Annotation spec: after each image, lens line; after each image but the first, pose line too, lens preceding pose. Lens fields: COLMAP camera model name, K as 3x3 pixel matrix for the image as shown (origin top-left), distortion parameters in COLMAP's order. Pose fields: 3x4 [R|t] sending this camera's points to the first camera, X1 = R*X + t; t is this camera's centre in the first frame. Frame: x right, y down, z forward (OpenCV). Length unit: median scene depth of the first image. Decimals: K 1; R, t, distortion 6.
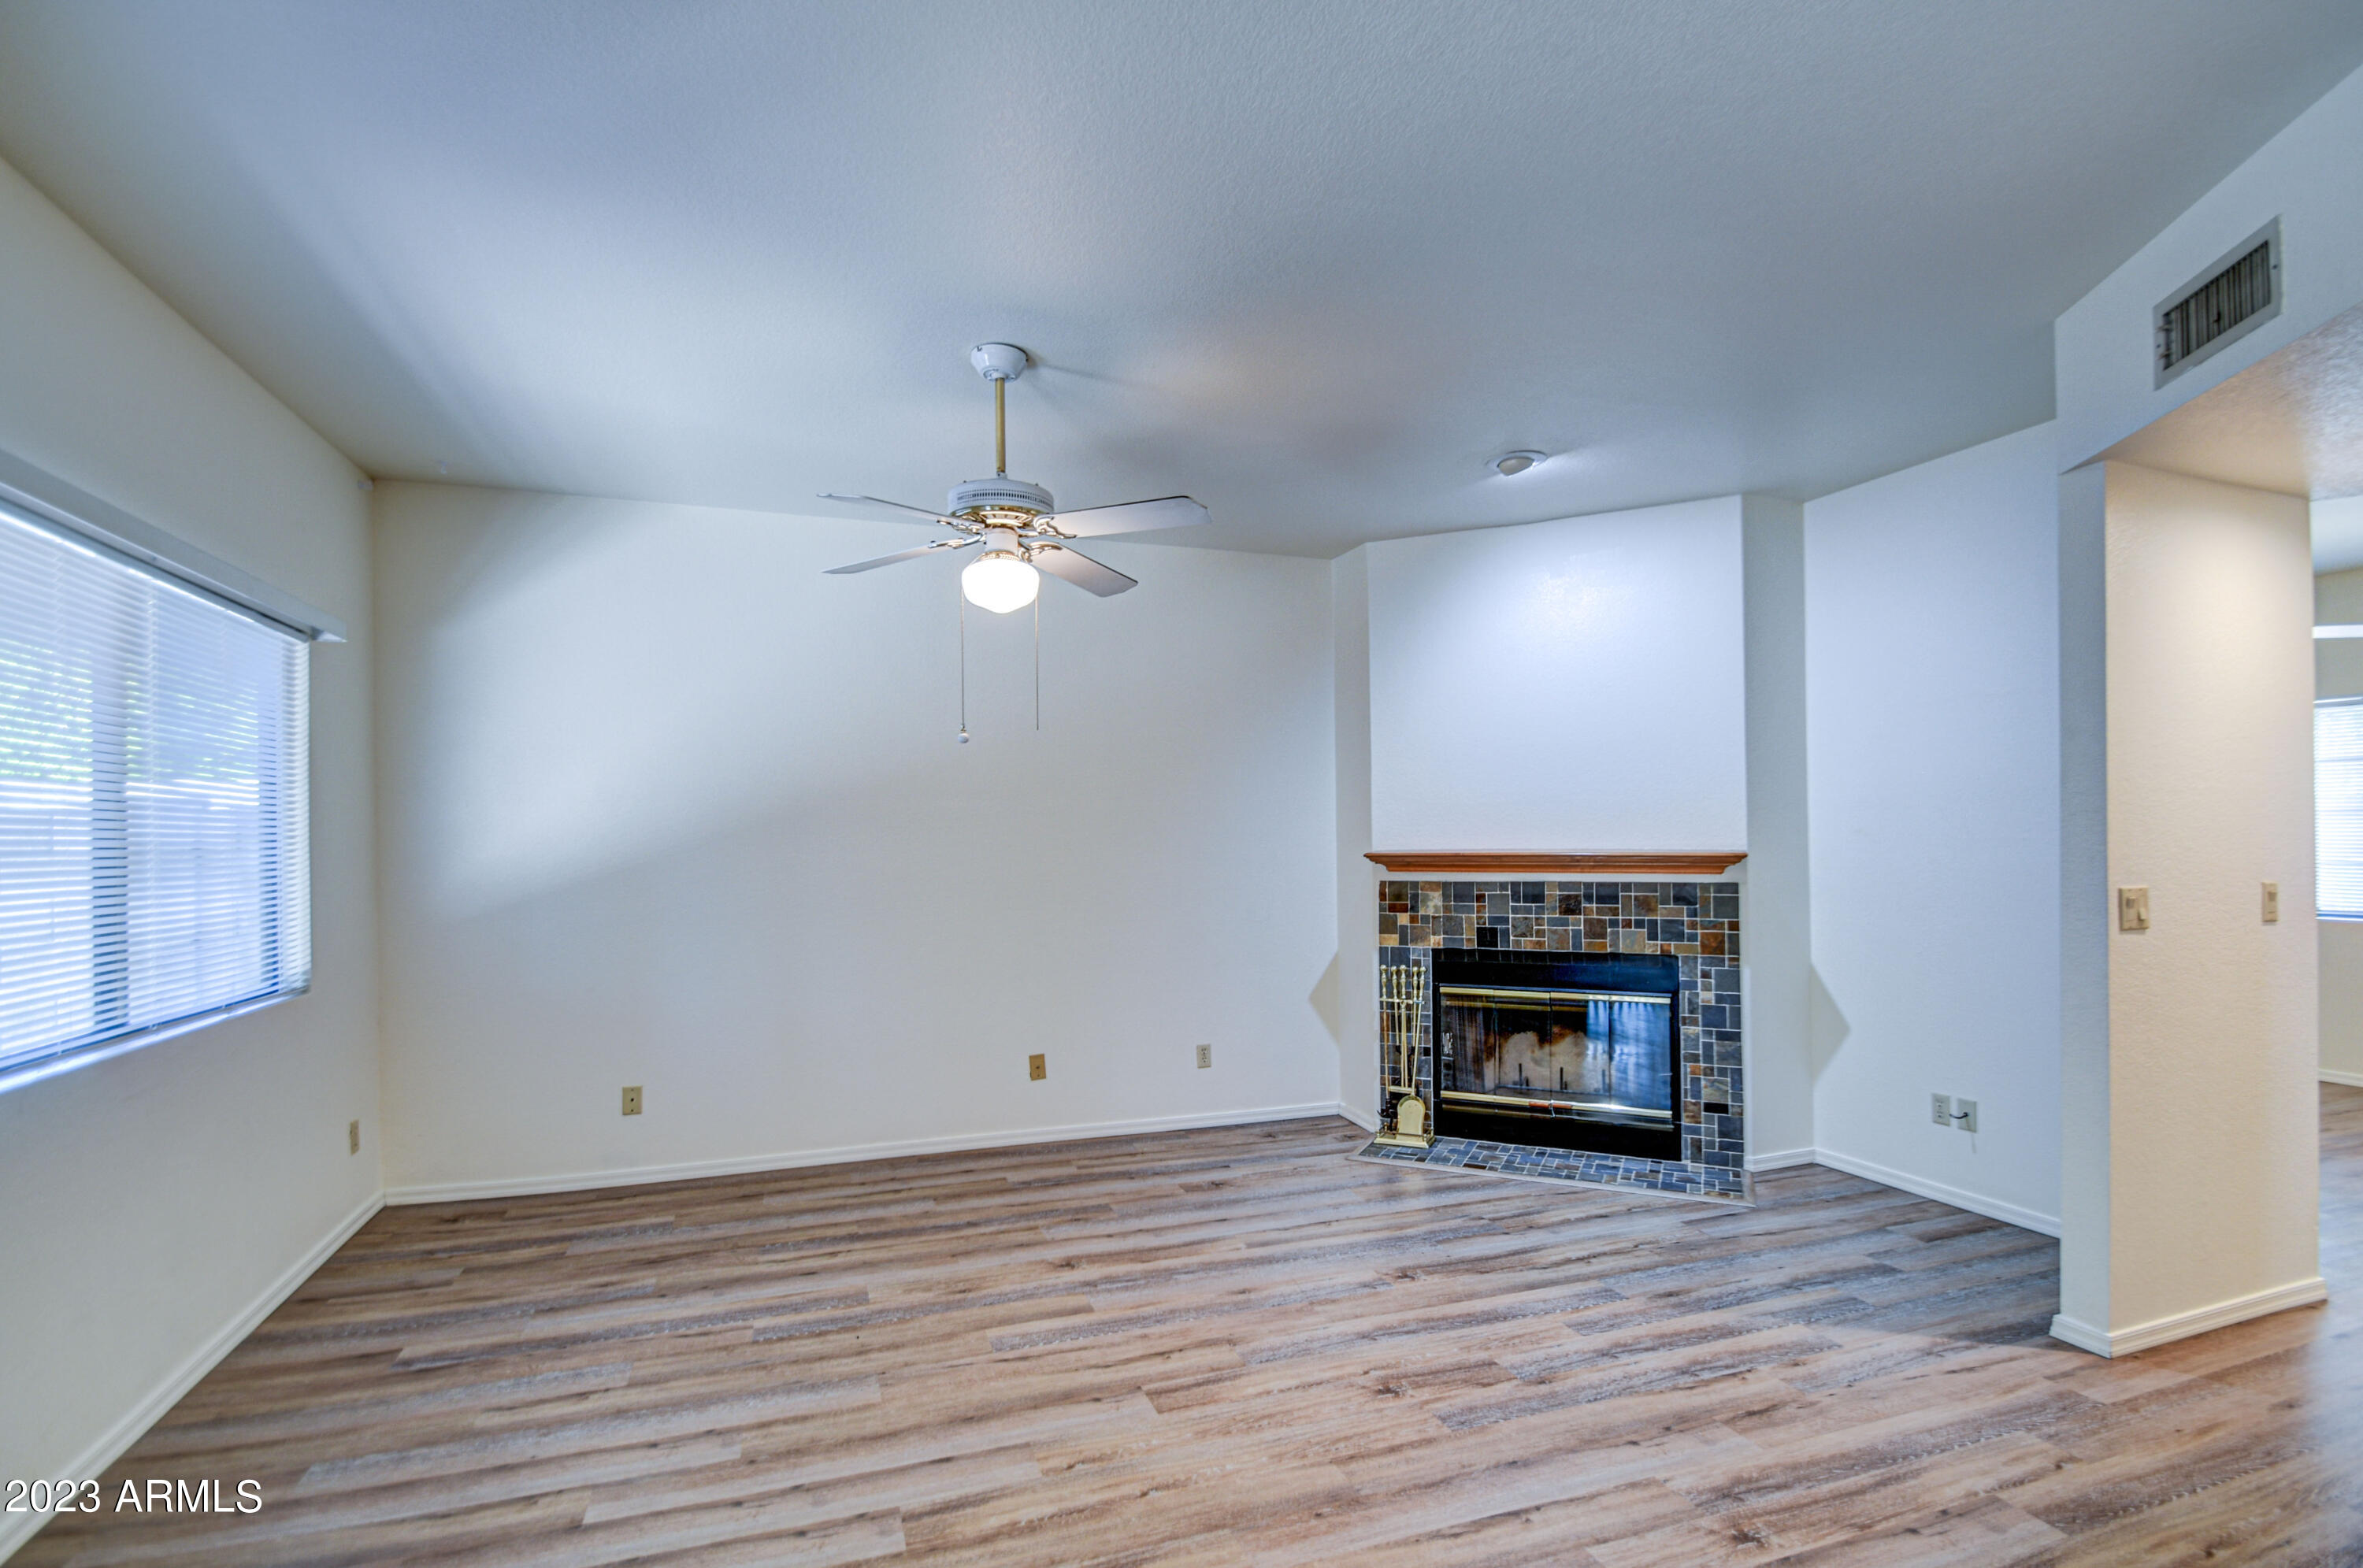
lens RADIAL K [[1076.0, 0, 1172.1], [0, 1076.0, 817.8], [0, 0, 1]] dist [0.003854, -0.016921]
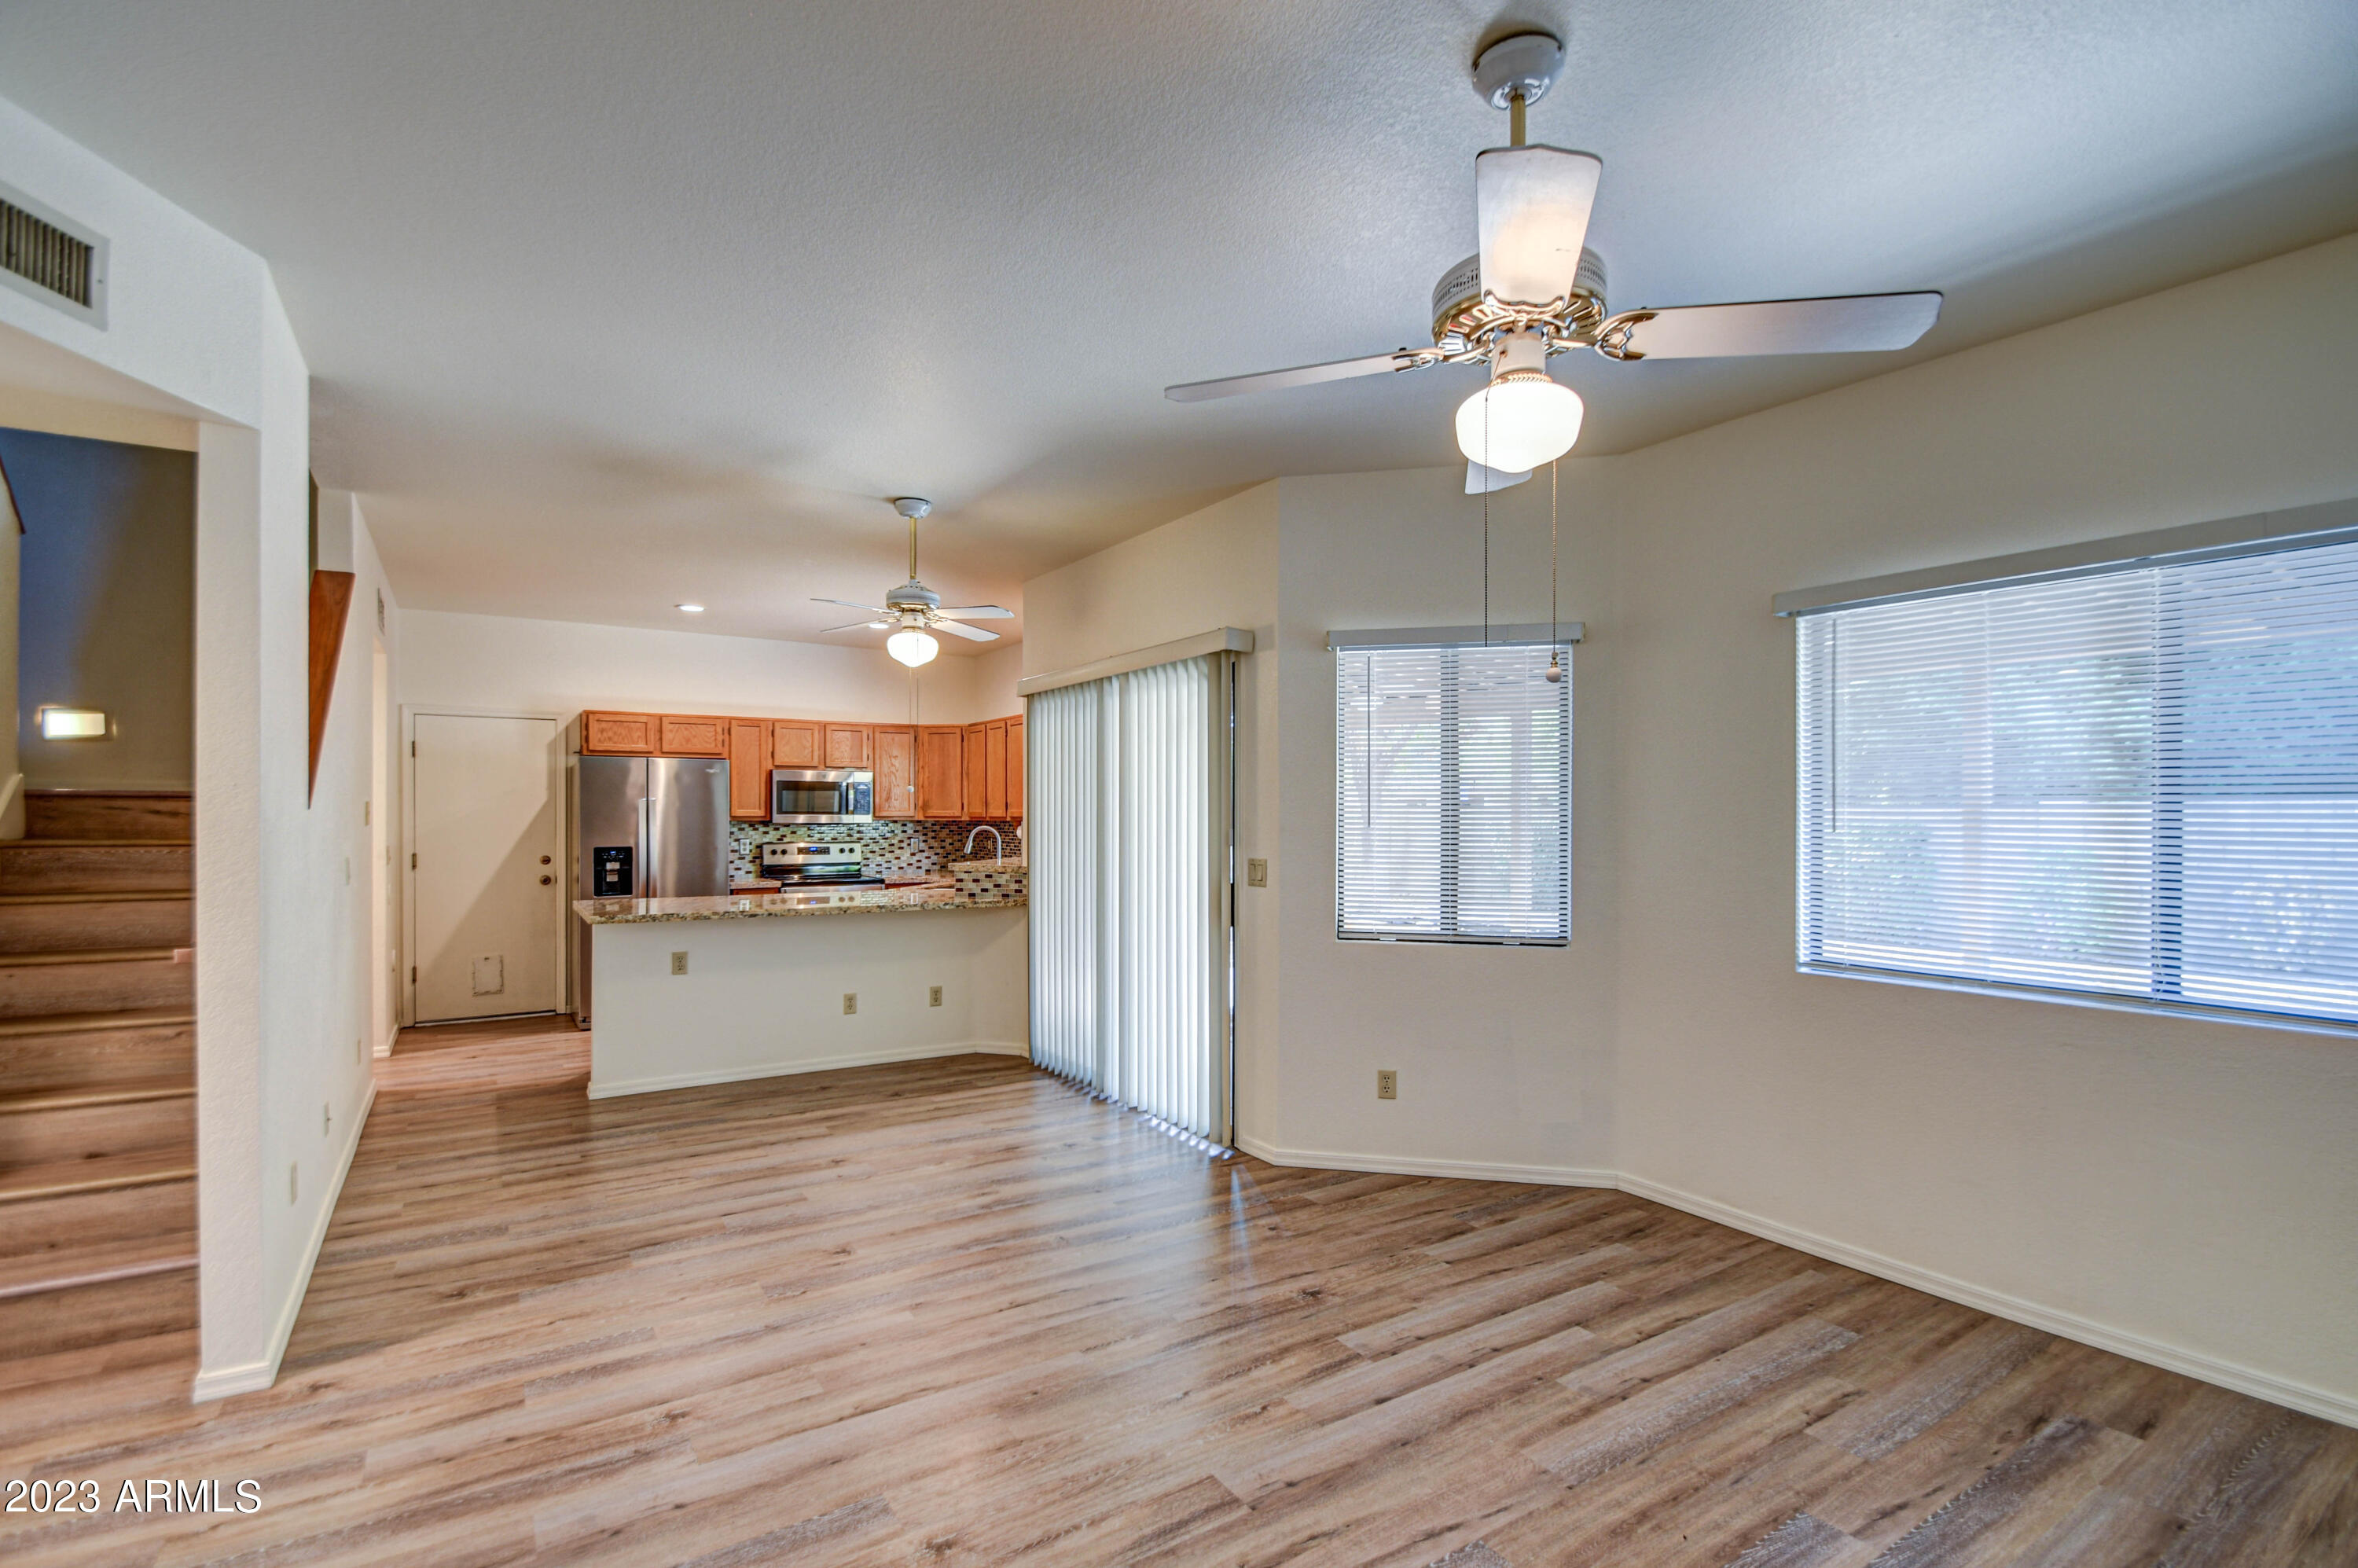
lens RADIAL K [[1073.8, 0, 1169.6], [0, 1073.8, 817.7], [0, 0, 1]] dist [0.003854, -0.016921]
pose [[-0.971458, 0.007147, -0.237103, 0.127508], [0.009821, 0.999901, -0.010097, 0.011989], [0.237008, -0.012138, -0.971432, 1.043291]]
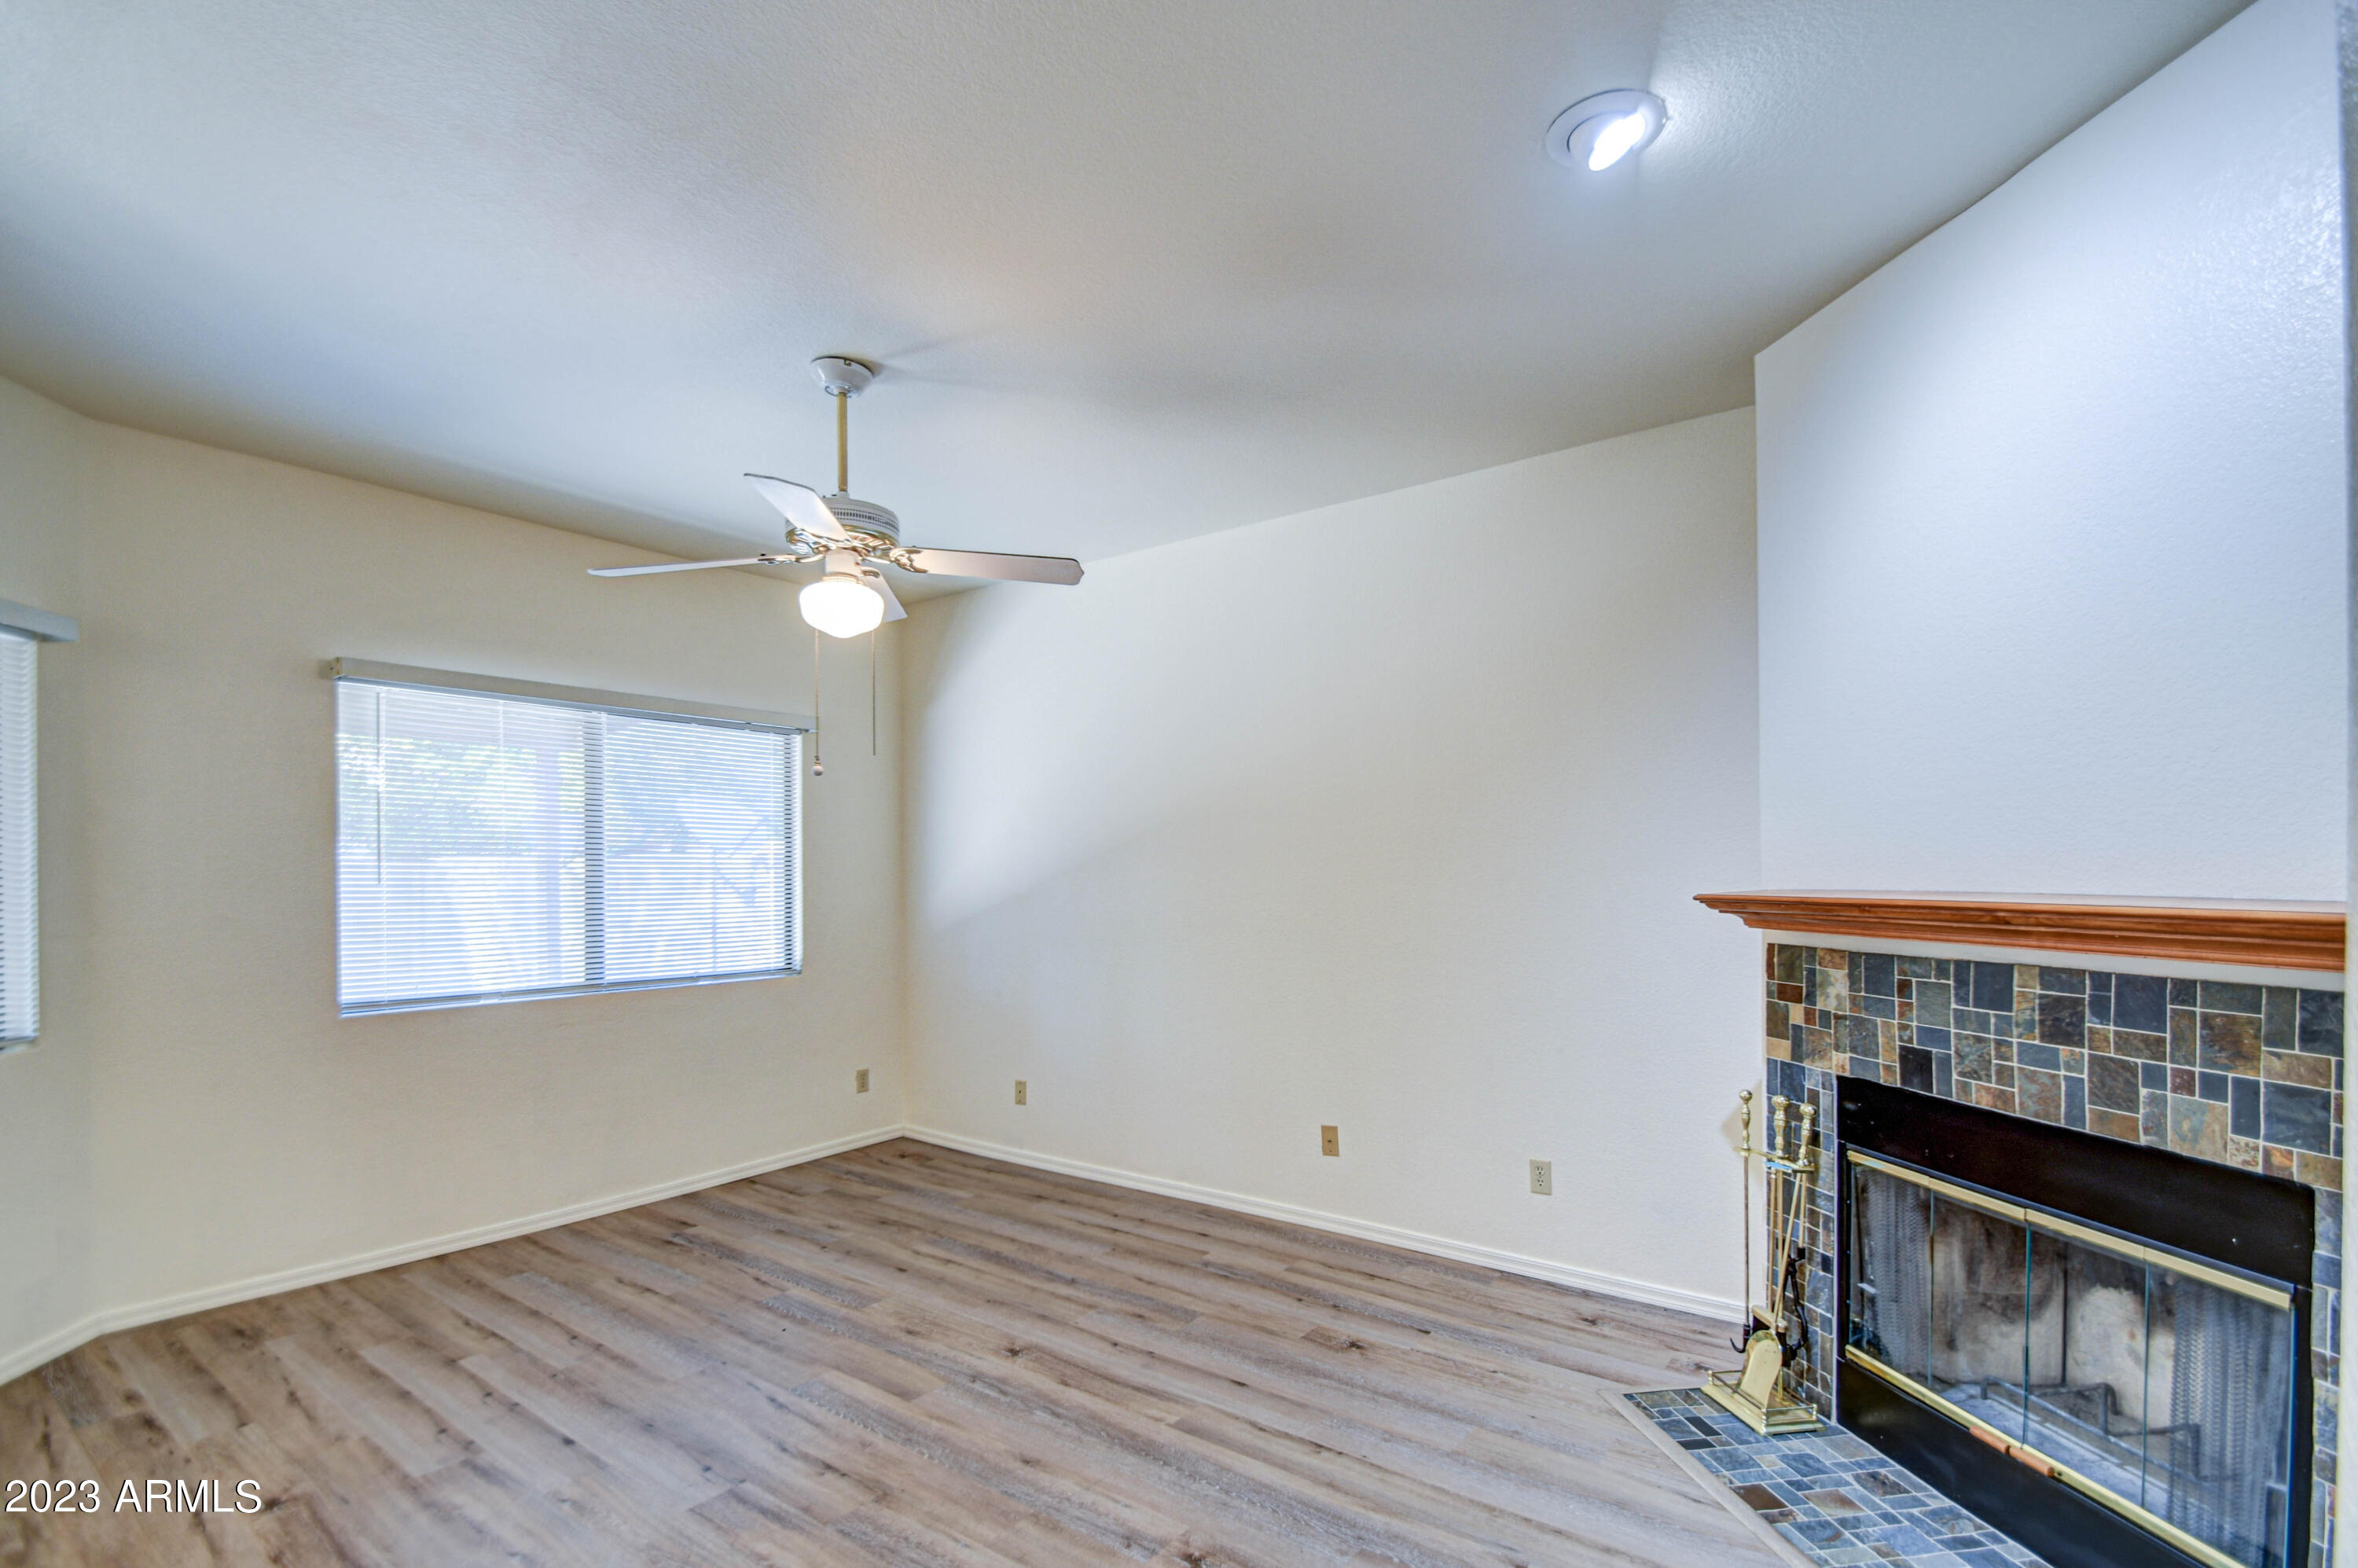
lens RADIAL K [[1074.5, 0, 1197.8], [0, 1074.5, 855.3], [0, 0, 1]] dist [0.017943, -0.023555]
pose [[0.568088, -0.008857, -0.822920, 0.547852], [0.016895, 0.999857, 0.000902, 0.007486], [0.822794, -0.014416, 0.568157, 0.476453]]
